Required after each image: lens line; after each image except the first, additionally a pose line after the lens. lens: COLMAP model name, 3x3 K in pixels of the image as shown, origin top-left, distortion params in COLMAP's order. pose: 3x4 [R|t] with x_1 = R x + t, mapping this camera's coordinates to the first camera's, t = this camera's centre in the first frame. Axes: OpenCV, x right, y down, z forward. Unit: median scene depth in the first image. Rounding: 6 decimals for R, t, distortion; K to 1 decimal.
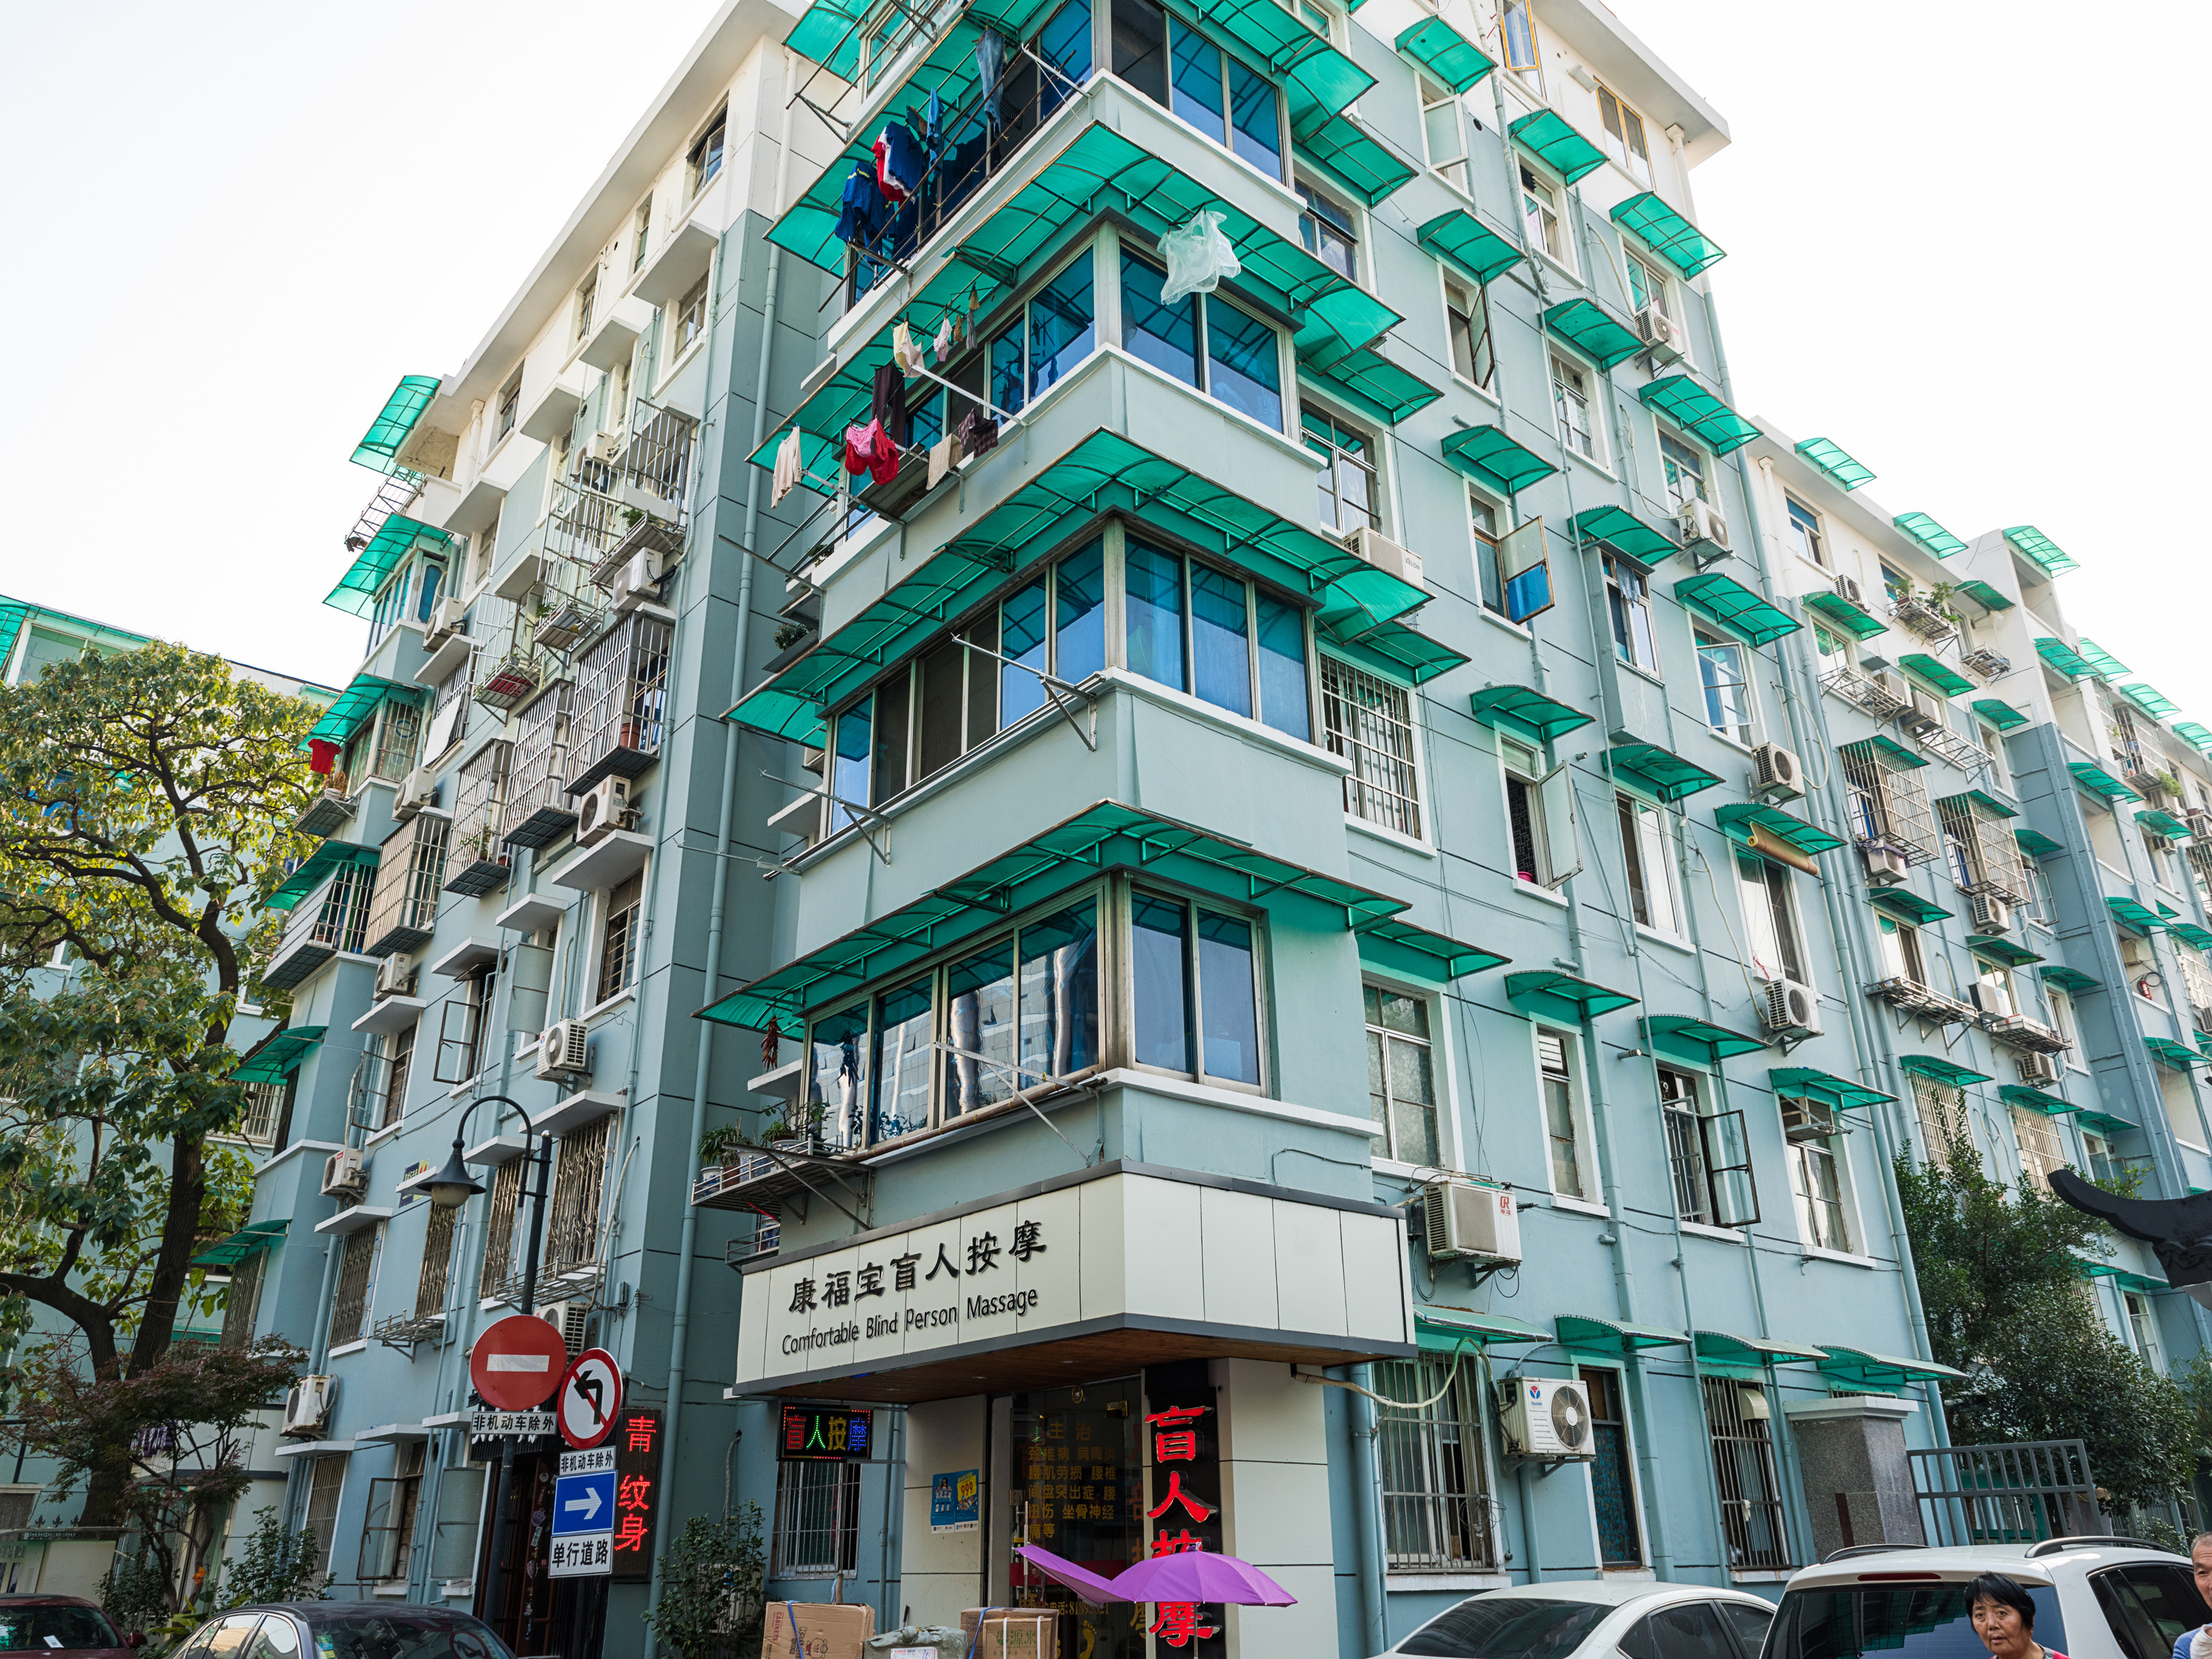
lens RADIAL K [[1658.3, 0, 1245.6], [0, 1658.3, 830.3], [0, 0, 1]] dist [-0.000647, -0.000902]
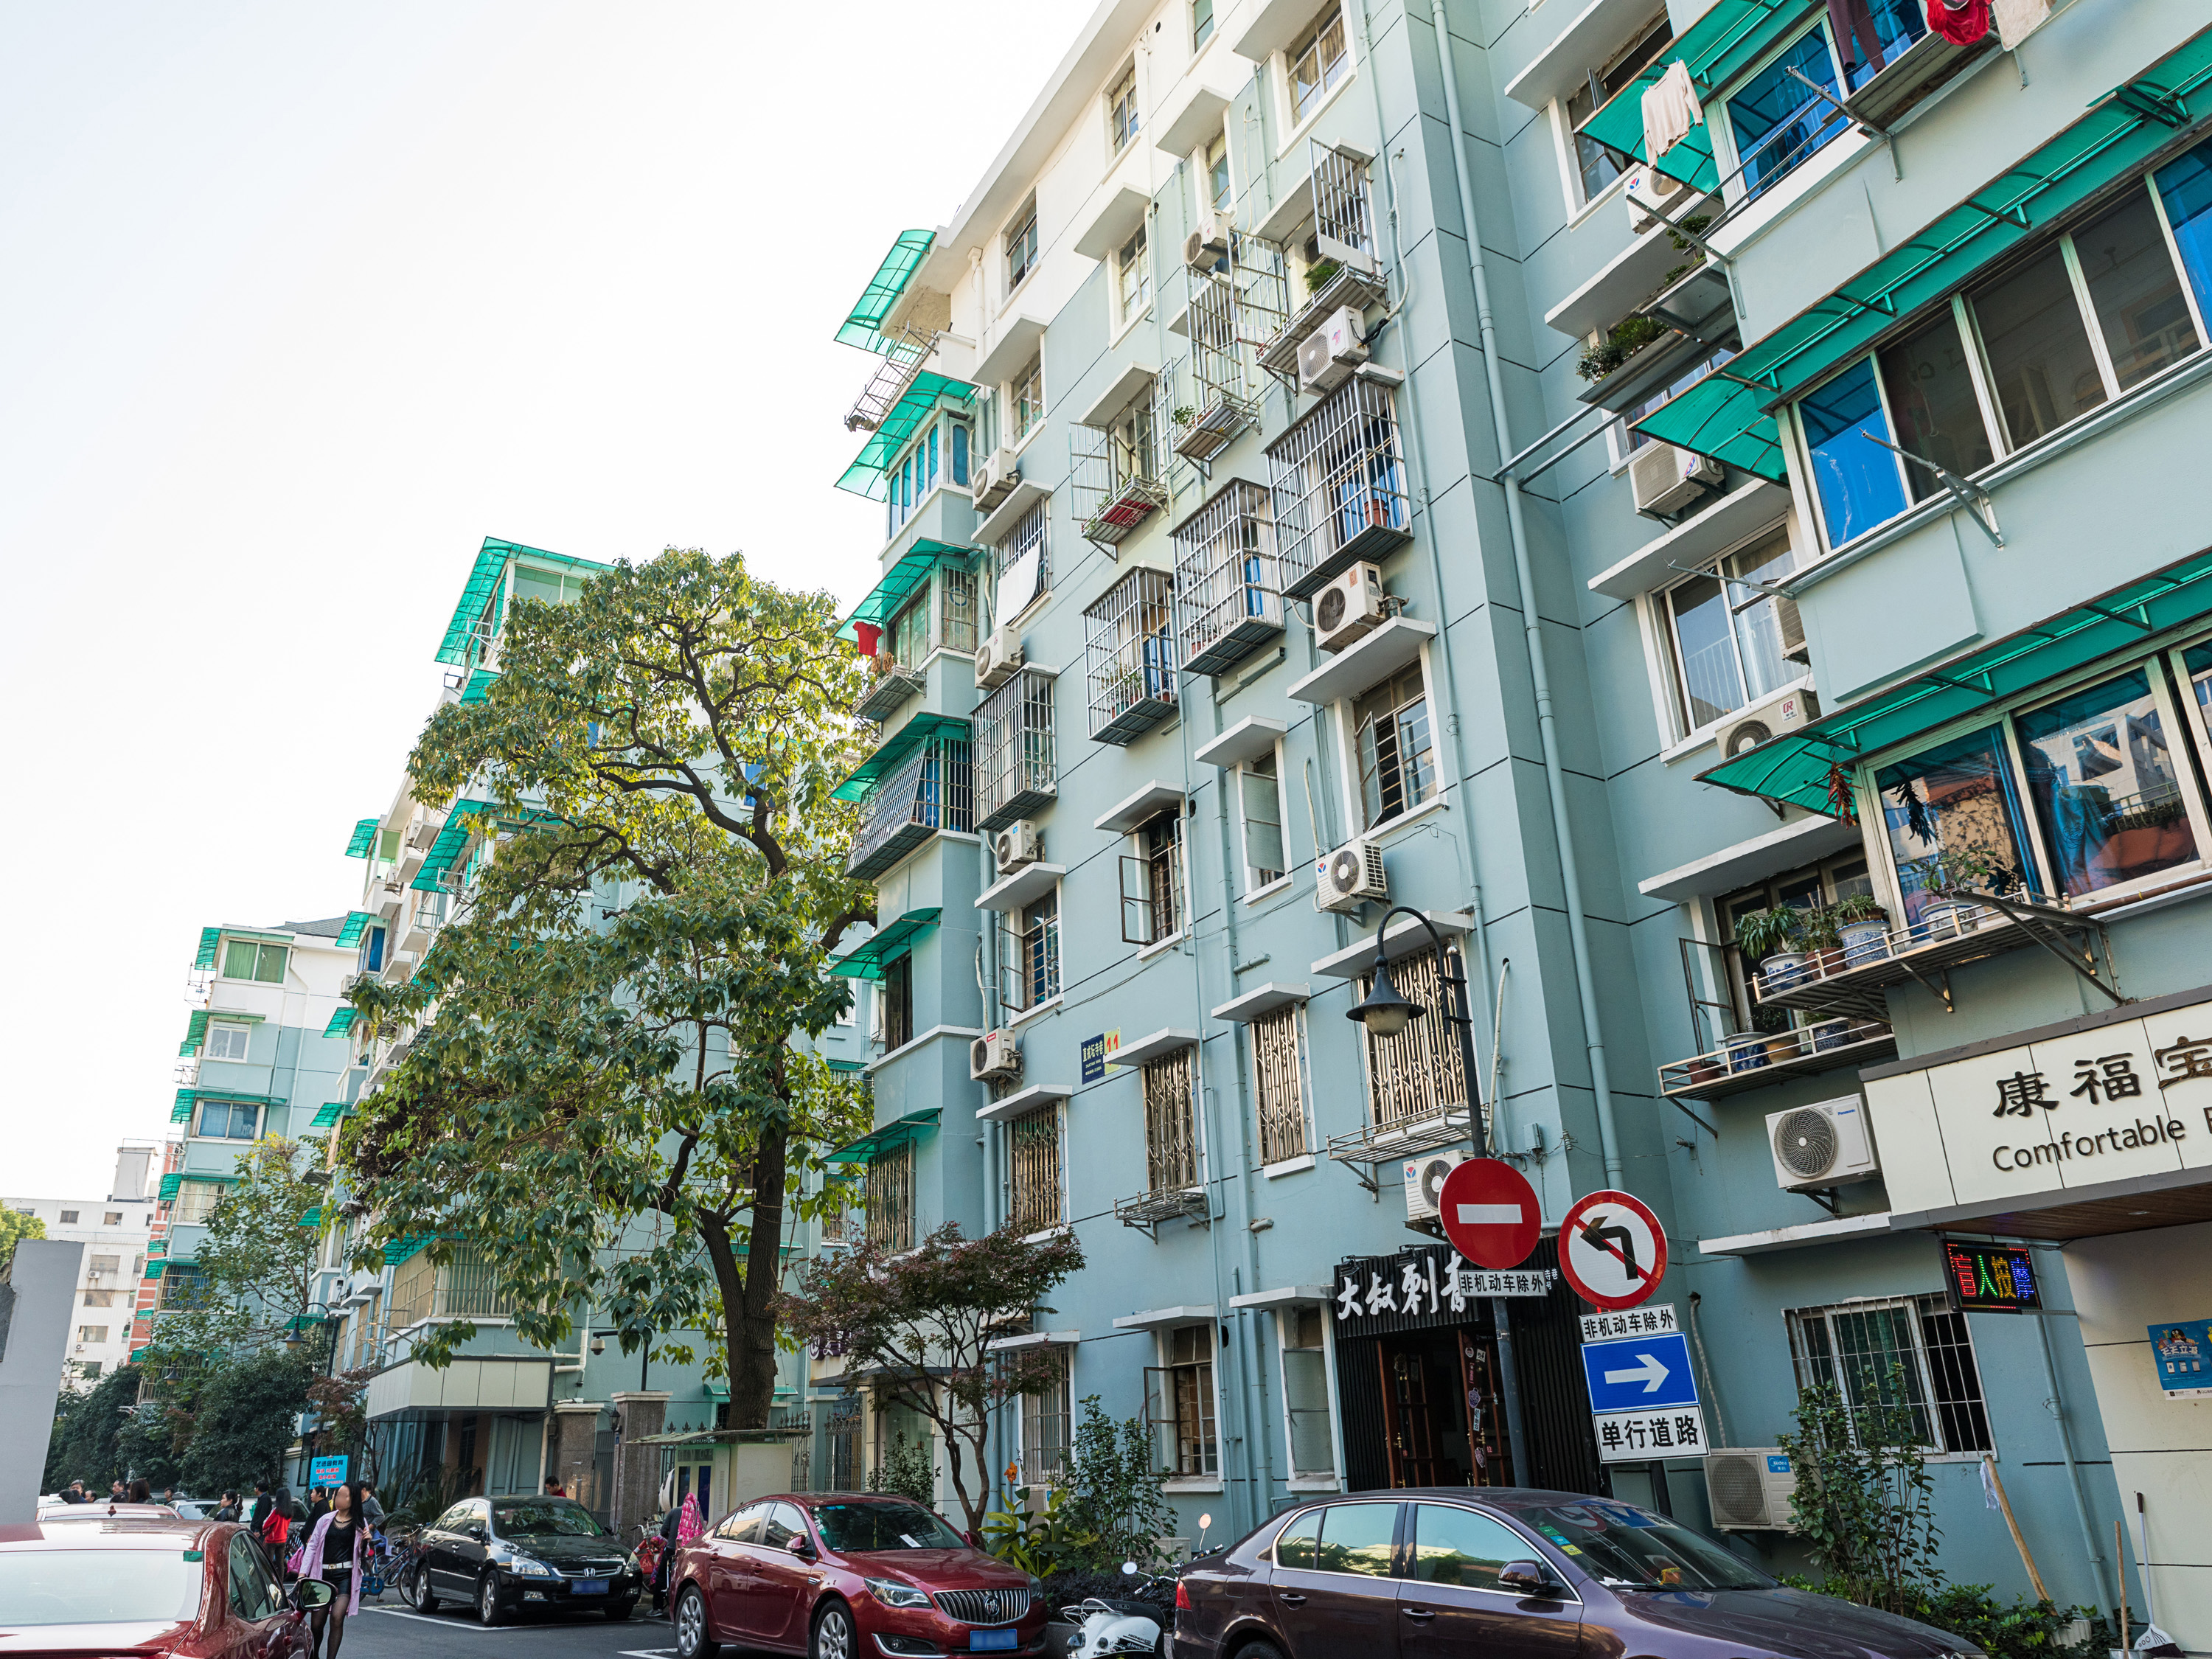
lens RADIAL K [[1666.4, 0, 1106.0], [0, 1666.4, 829.5], [0, 0, 1]] dist [-0.004758, -0.003907]
pose [[0.976596, -0.079164, -0.199985, -0.327612], [0.087666, 0.995569, 0.034006, 0.060710], [0.196407, -0.050742, 0.979209, 0.108577]]
